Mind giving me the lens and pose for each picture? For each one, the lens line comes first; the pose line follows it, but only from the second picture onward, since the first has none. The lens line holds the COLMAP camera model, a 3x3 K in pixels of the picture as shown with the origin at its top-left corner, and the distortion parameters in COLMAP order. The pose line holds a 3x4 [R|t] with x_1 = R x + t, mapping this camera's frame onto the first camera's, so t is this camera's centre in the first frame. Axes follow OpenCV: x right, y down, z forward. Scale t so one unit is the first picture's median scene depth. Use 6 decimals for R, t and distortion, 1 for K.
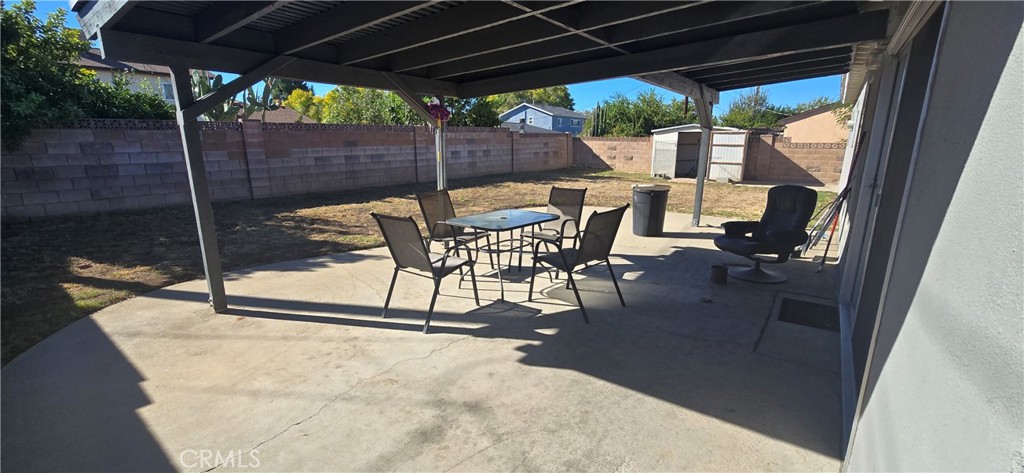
lens RADIAL K [[416.1, 0, 510.0], [0, 416.1, 242.5], [0, 0, 1]] dist [-0.005538, -0.000345]
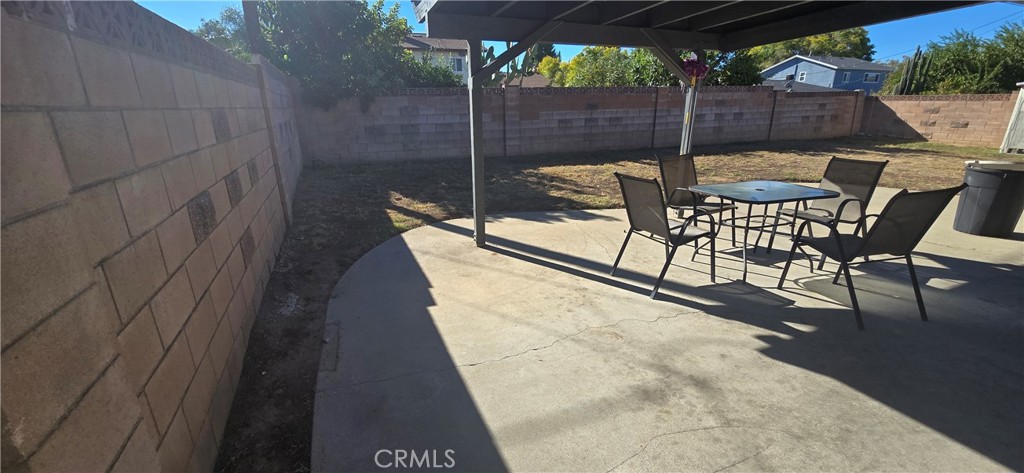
lens RADIAL K [[416.1, 0, 510.0], [0, 416.1, 242.5], [0, 0, 1]] dist [-0.005538, -0.000345]
pose [[0.861846, 0.148227, -0.485026, -0.023551], [-0.108487, 0.988083, 0.109193, 0.010113], [0.495431, -0.041489, 0.867656, -0.013092]]
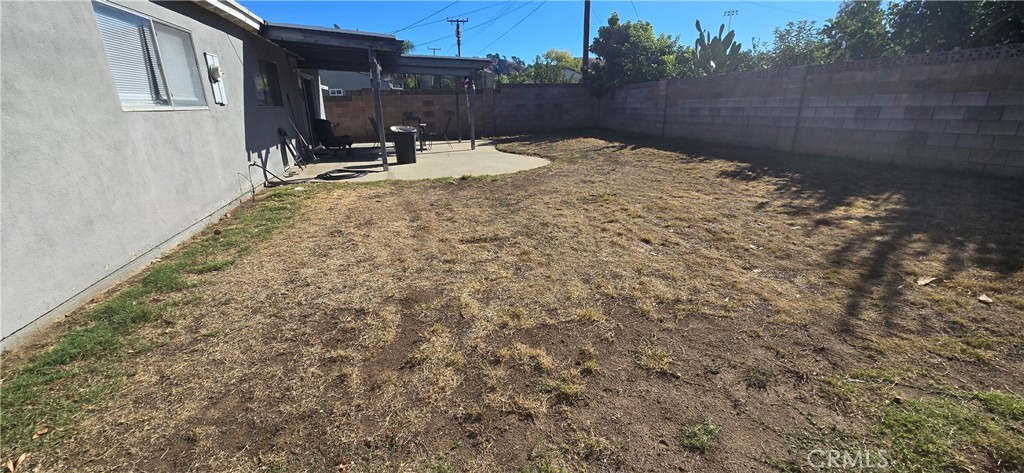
lens RADIAL K [[416.1, 0, 510.0], [0, 416.1, 242.5], [0, 0, 1]] dist [-0.005538, -0.000345]
pose [[-0.615283, 0.263197, -0.743071, 1.780431], [-0.167313, 0.877540, 0.449366, -0.699585], [0.770346, 0.400813, -0.495899, 2.999259]]
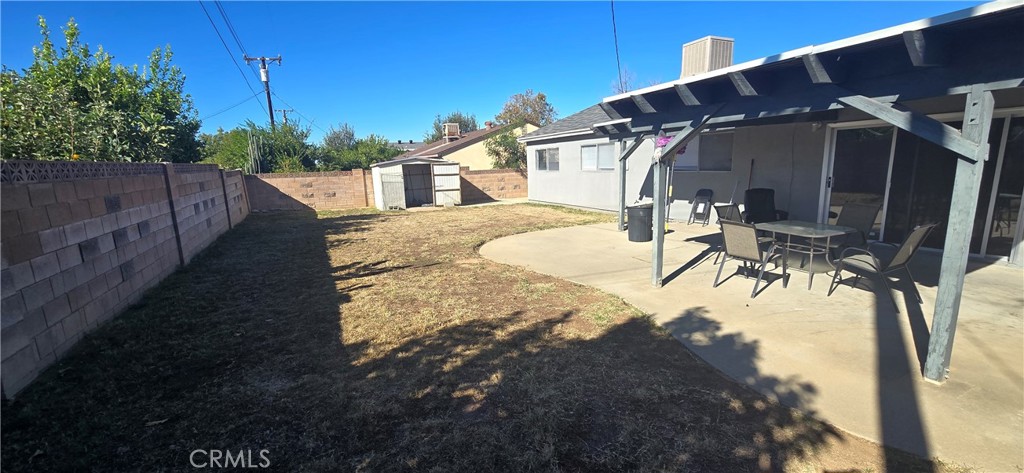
lens RADIAL K [[416.1, 0, 510.0], [0, 416.1, 242.5], [0, 0, 1]] dist [-0.005538, -0.000345]
pose [[0.454579, -0.184379, 0.871414, -1.402645], [0.247807, 0.965894, 0.075100, -0.302684], [-0.855541, 0.181804, 0.484766, 1.023530]]
